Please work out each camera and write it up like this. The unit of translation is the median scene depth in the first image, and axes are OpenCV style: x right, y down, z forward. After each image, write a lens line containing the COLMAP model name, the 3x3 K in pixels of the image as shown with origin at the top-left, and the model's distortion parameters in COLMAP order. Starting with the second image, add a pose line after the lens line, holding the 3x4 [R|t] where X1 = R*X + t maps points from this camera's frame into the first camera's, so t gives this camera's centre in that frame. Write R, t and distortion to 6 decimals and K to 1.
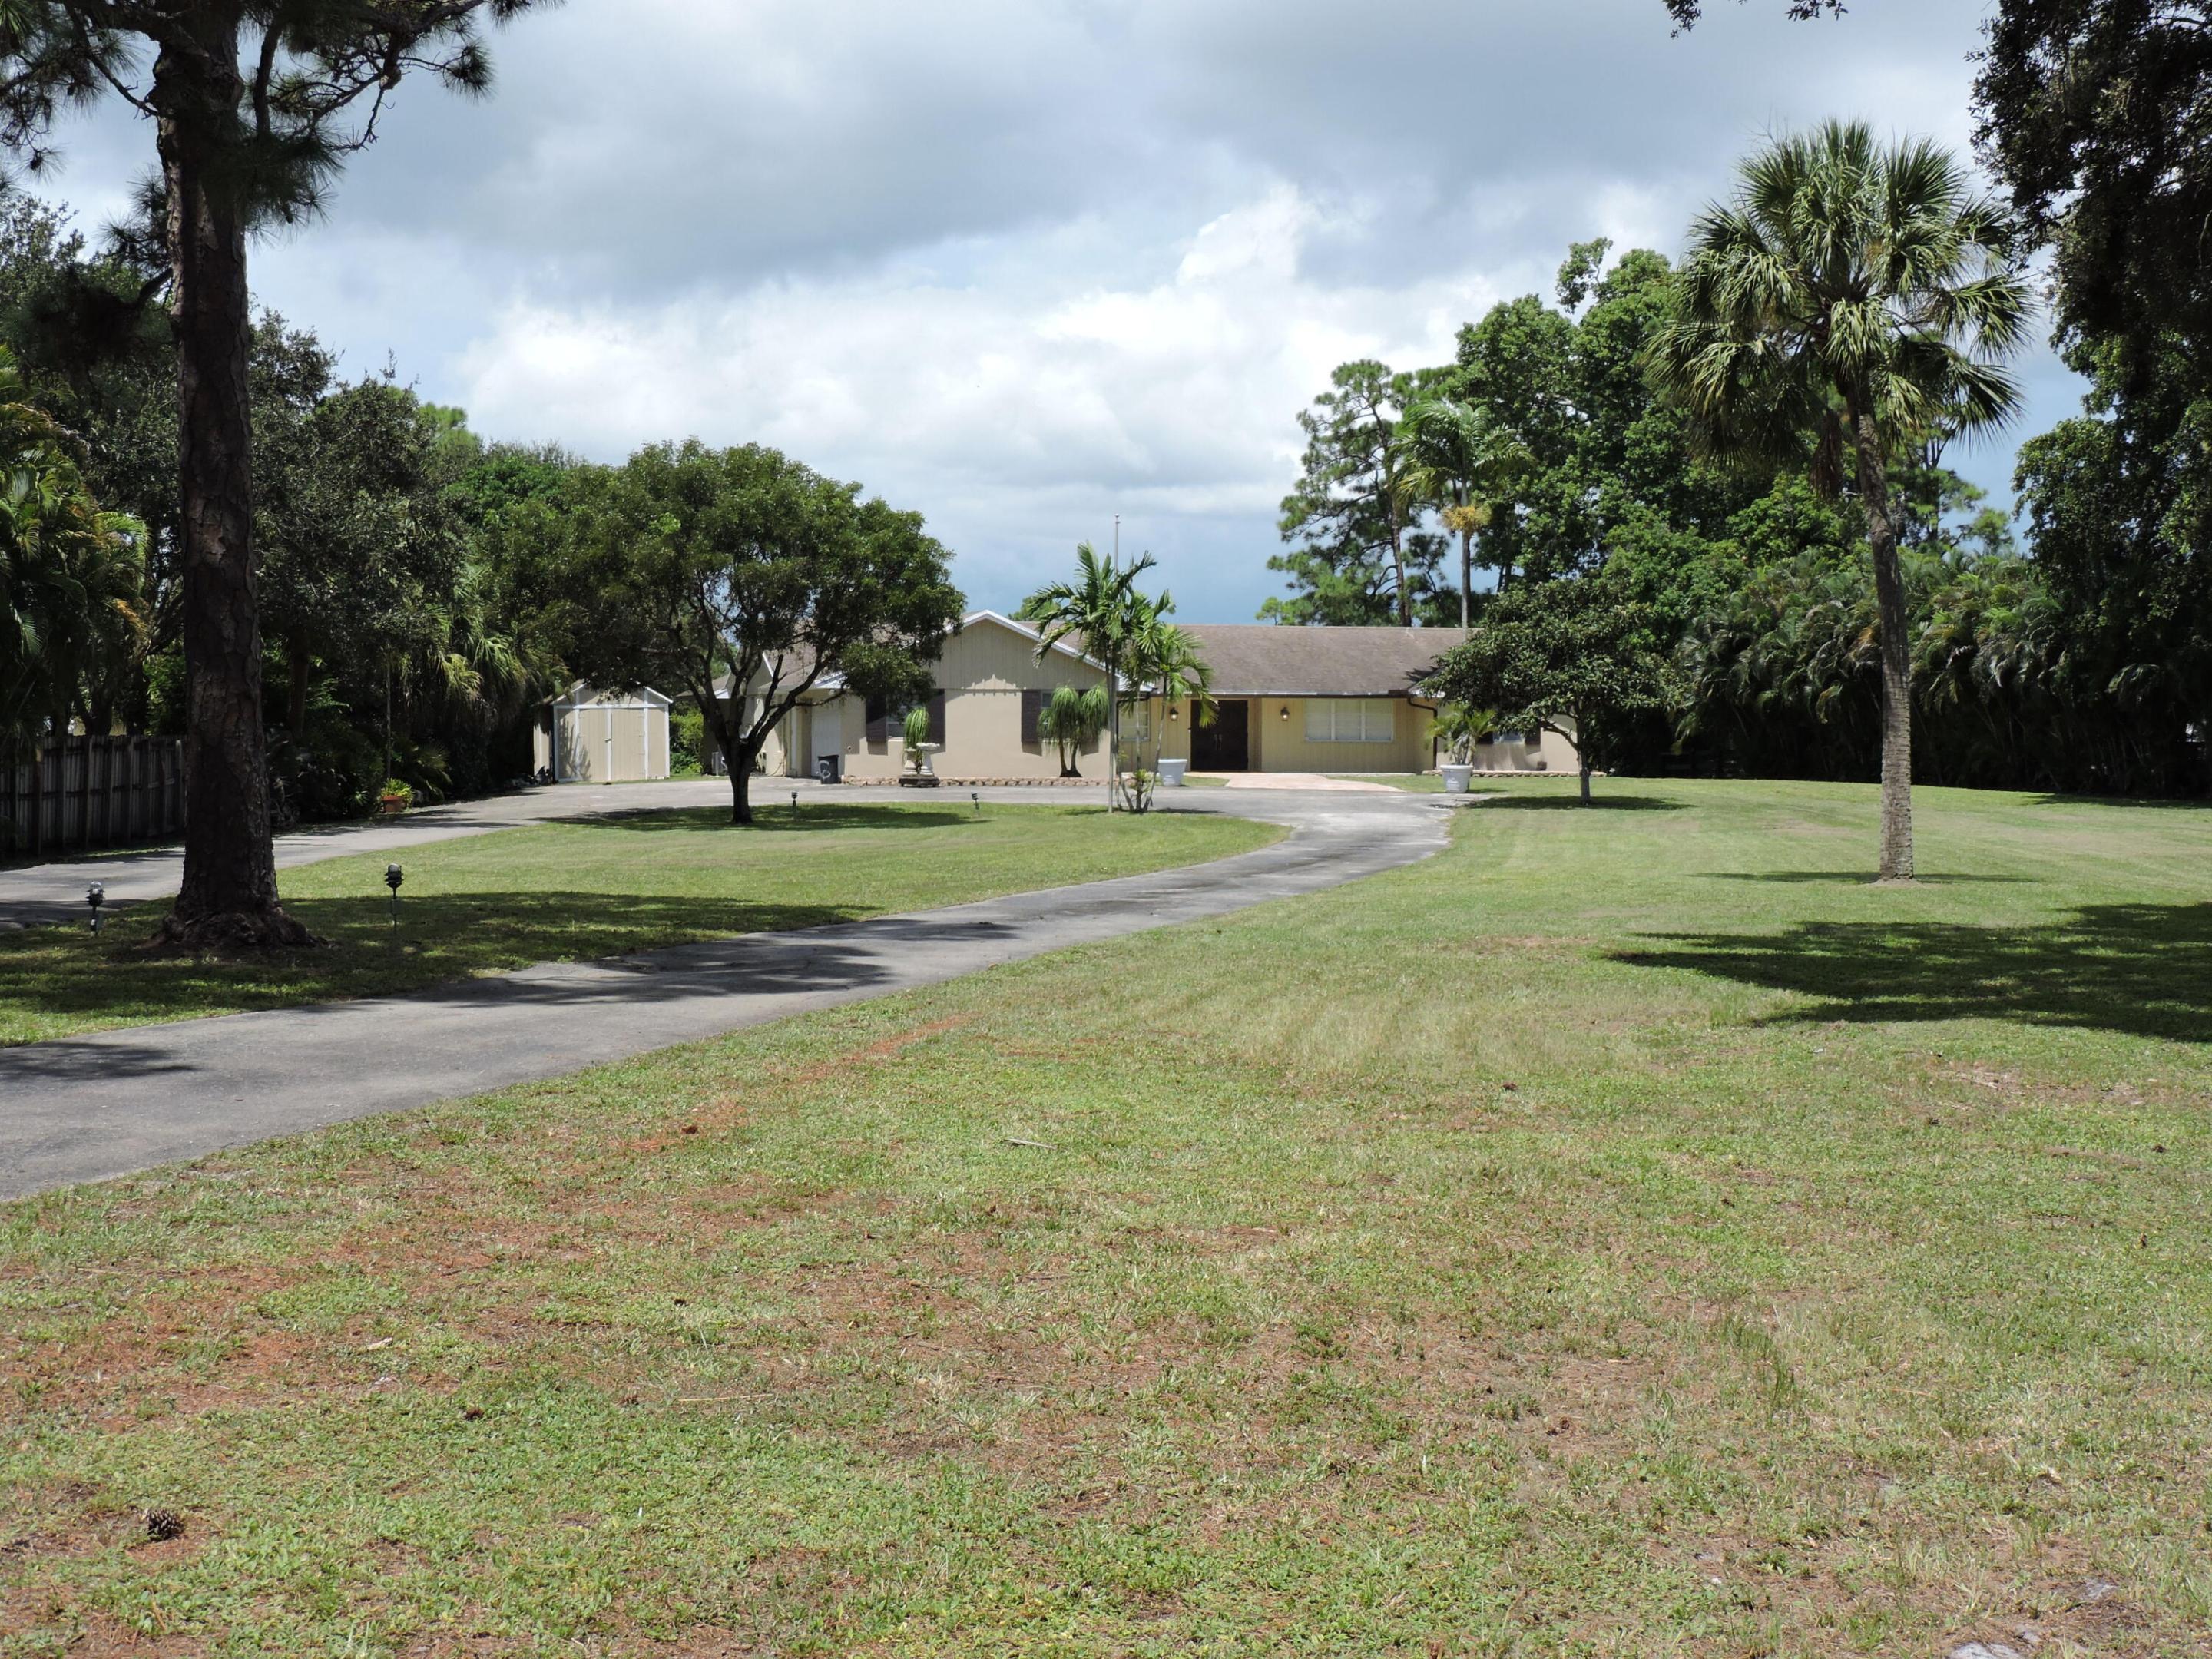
lens RADIAL K [[3021.0, 0, 1109.3], [0, 3021.0, 820.2], [0, 0, 1]] dist [-0.106951, 0.000000]
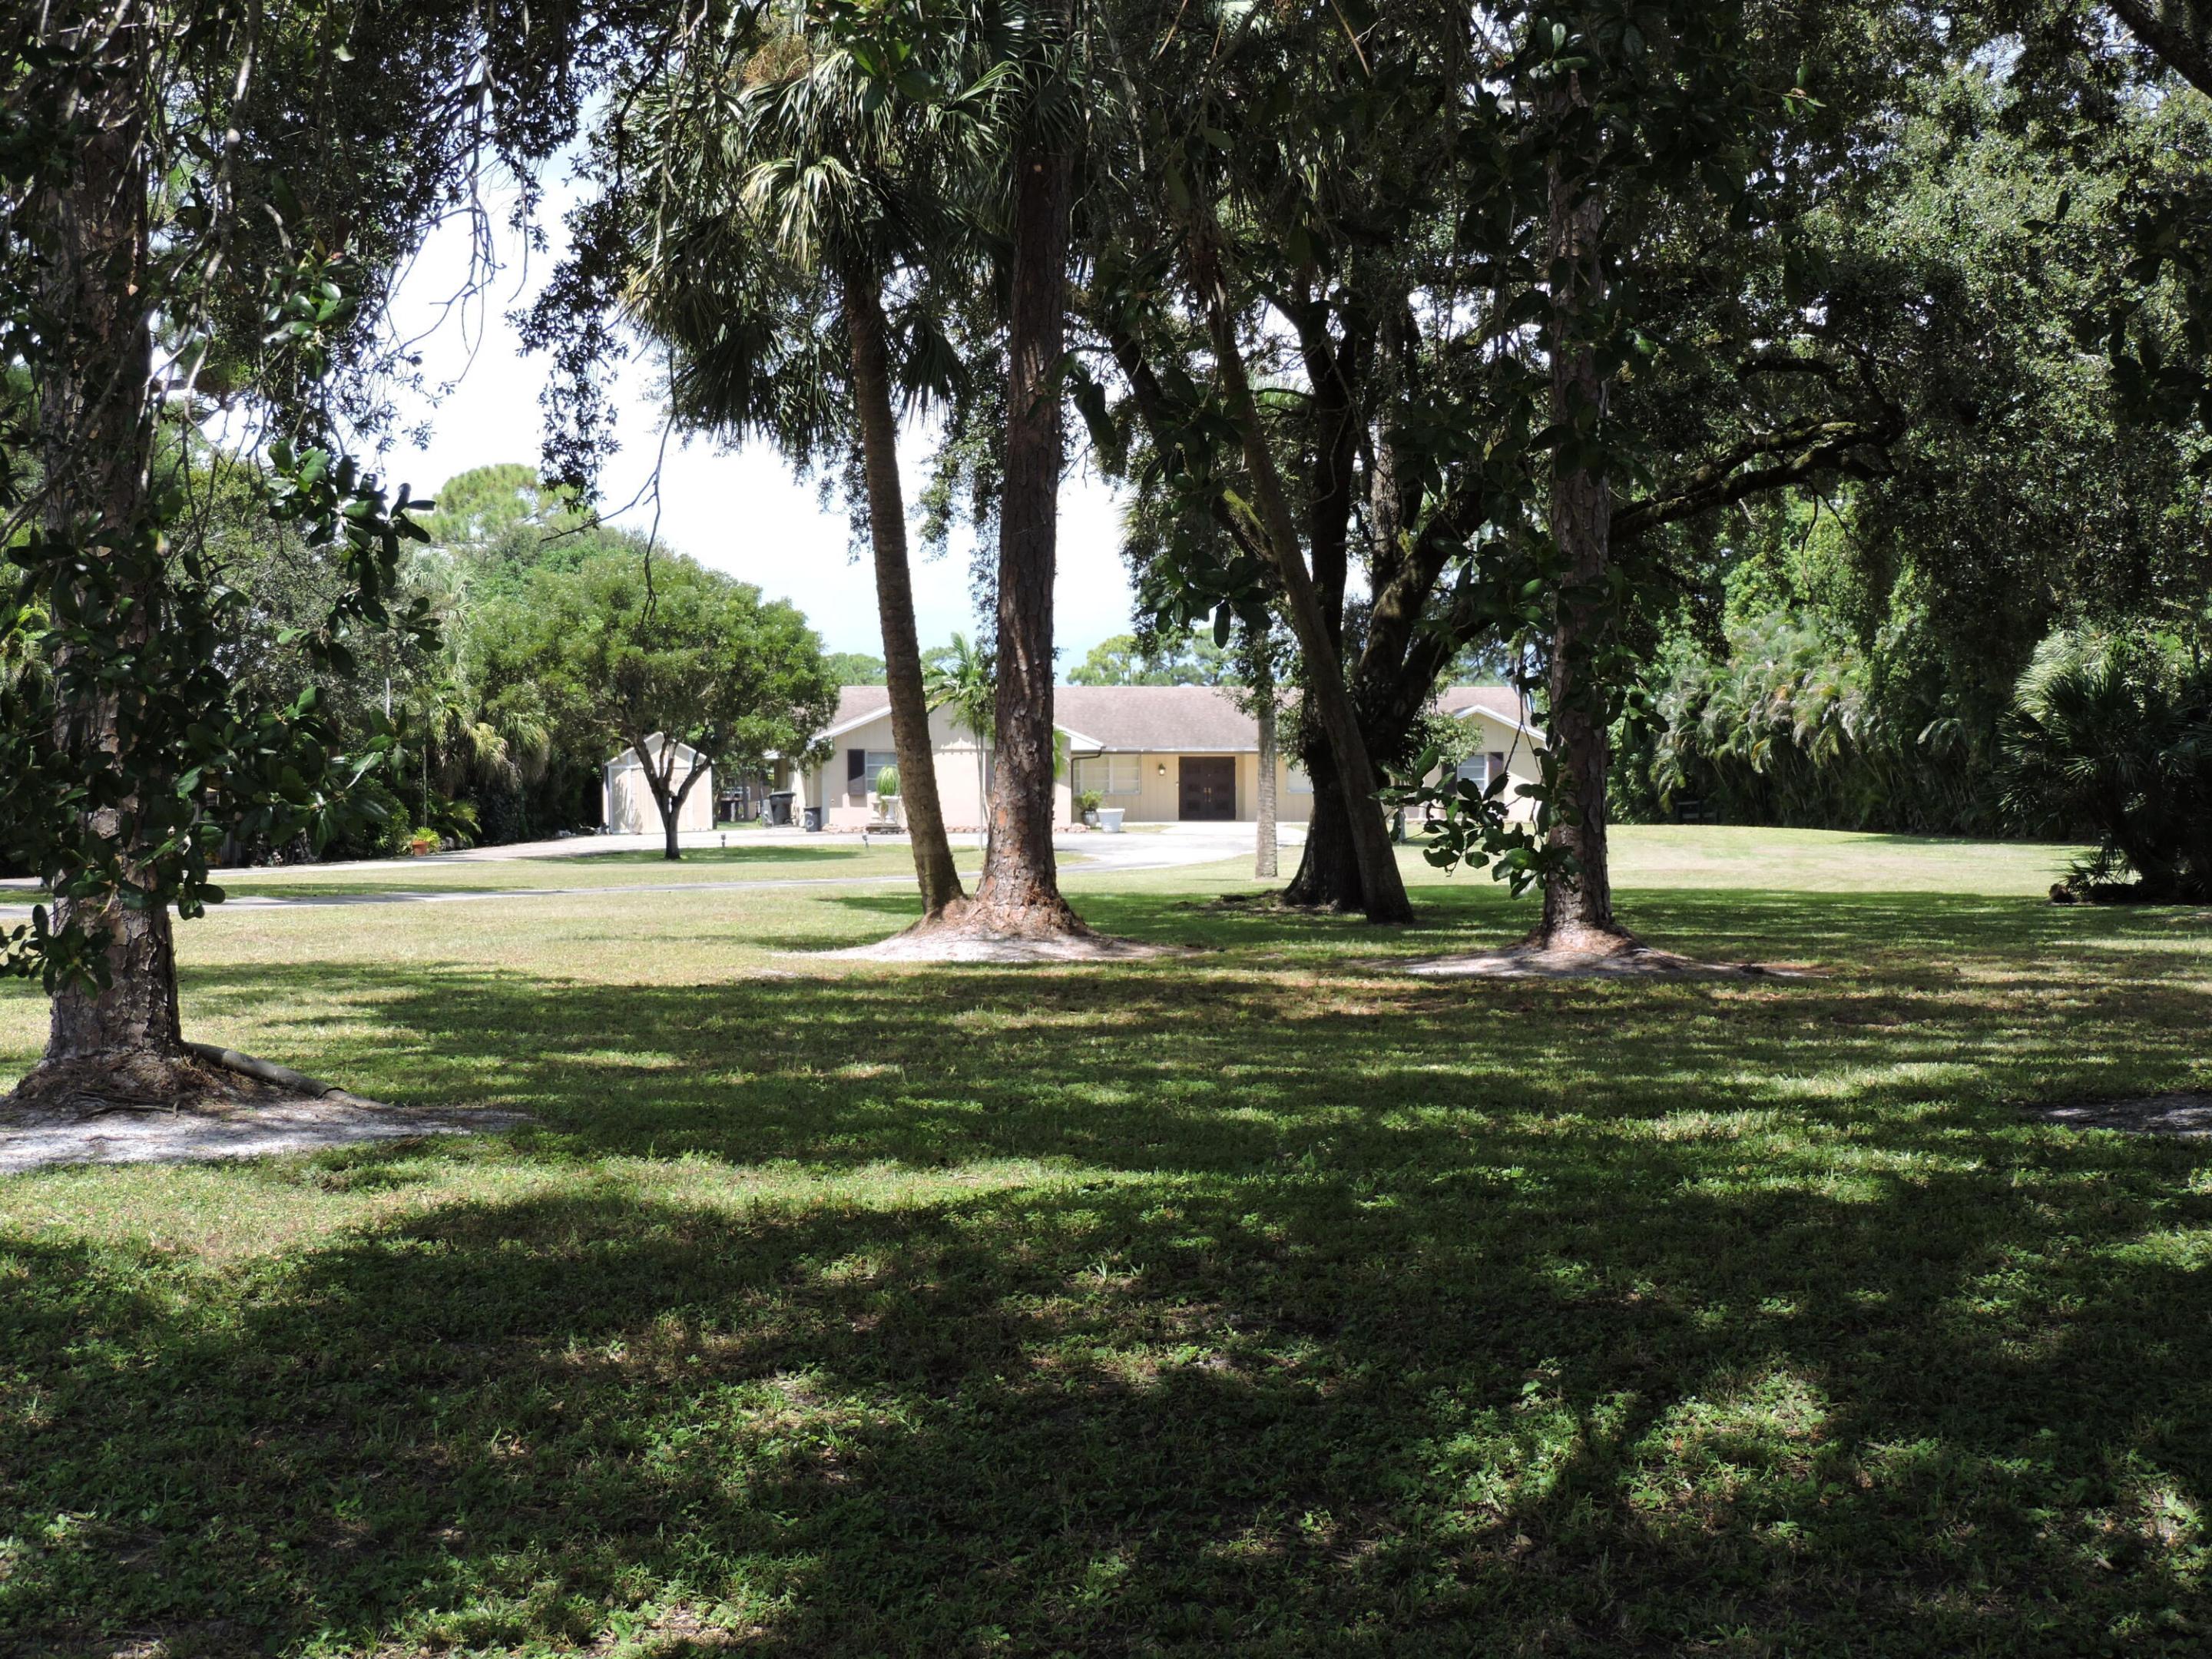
lens RADIAL K [[3471.5, 0, 1108.6], [0, 3471.5, 834.9], [0, 0, 1]] dist [-0.119130, 0.000000]
pose [[0.993357, -0.004939, -0.114965, 0.161772], [0.003118, 0.999867, -0.016015, 0.010035], [0.115028, 0.015550, 0.993240, -0.289815]]
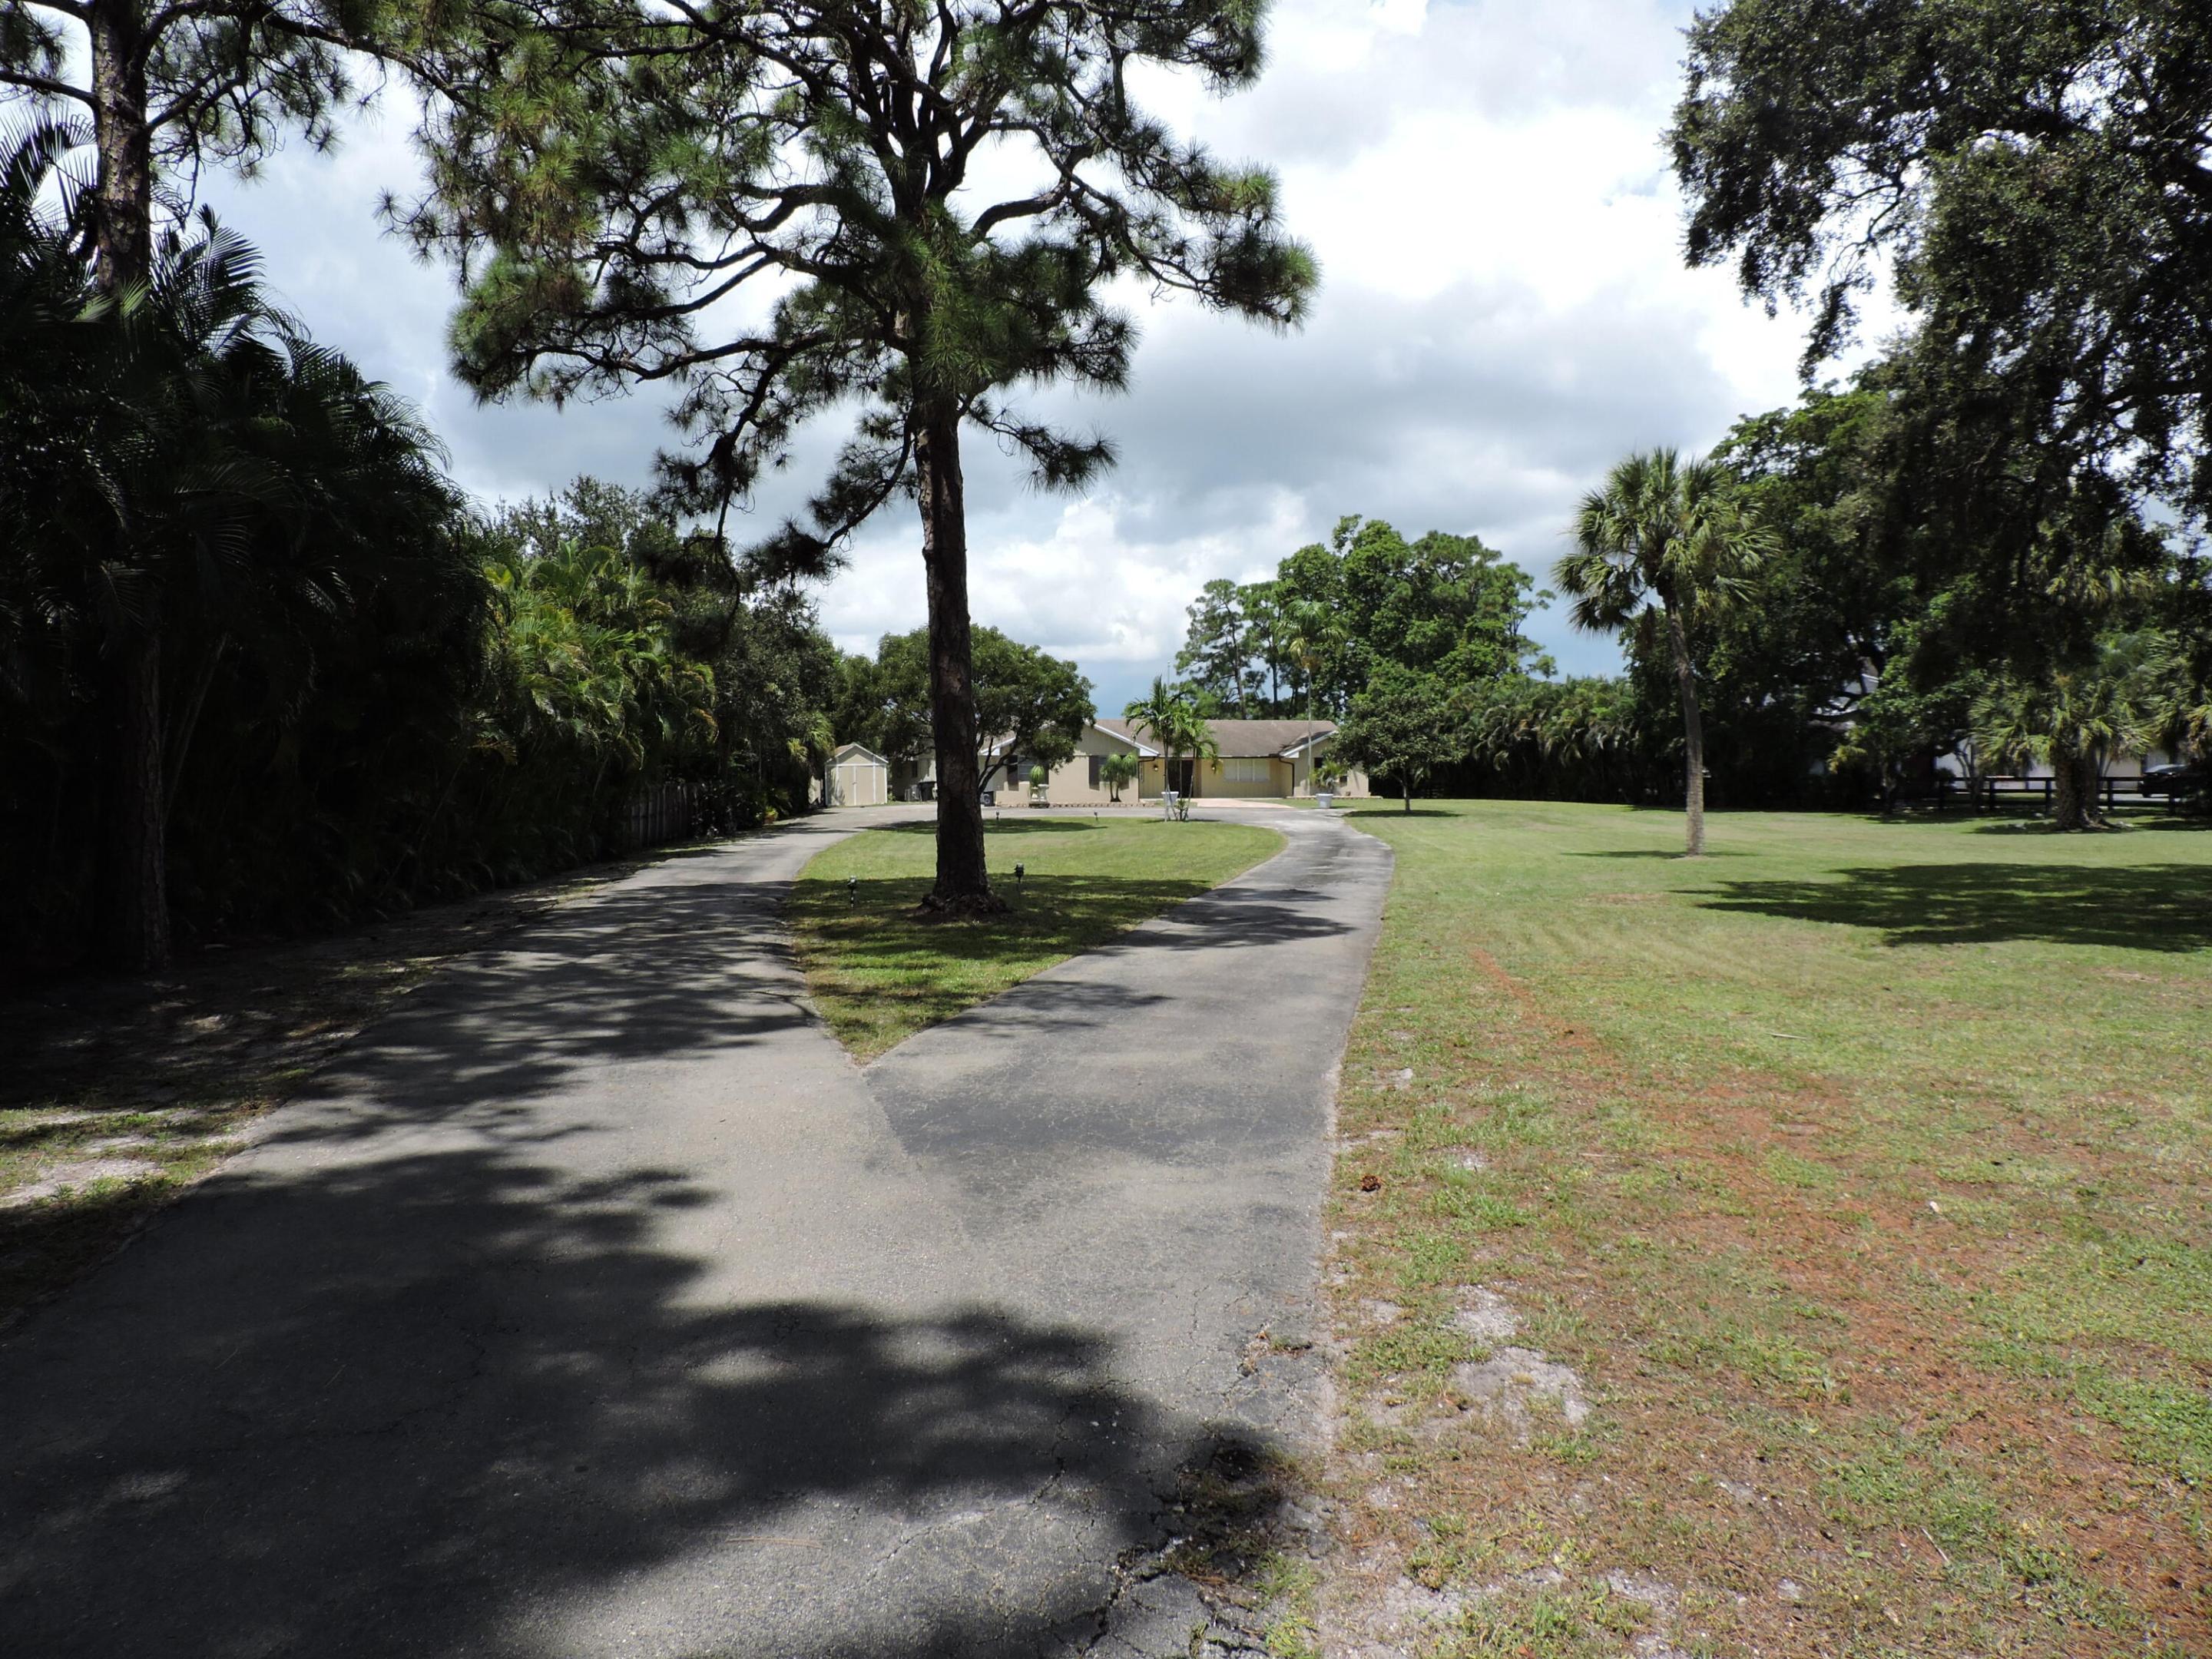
lens RADIAL K [[1583.6, 0, 1091.6], [0, 1583.6, 834.4], [0, 0, 1]] dist [-0.037115, 0.009705]
pose [[0.998942, -0.009380, 0.045017, -0.068842], [0.009012, 0.999924, 0.008357, -0.002262], [-0.045092, -0.007942, 0.998951, 0.017436]]
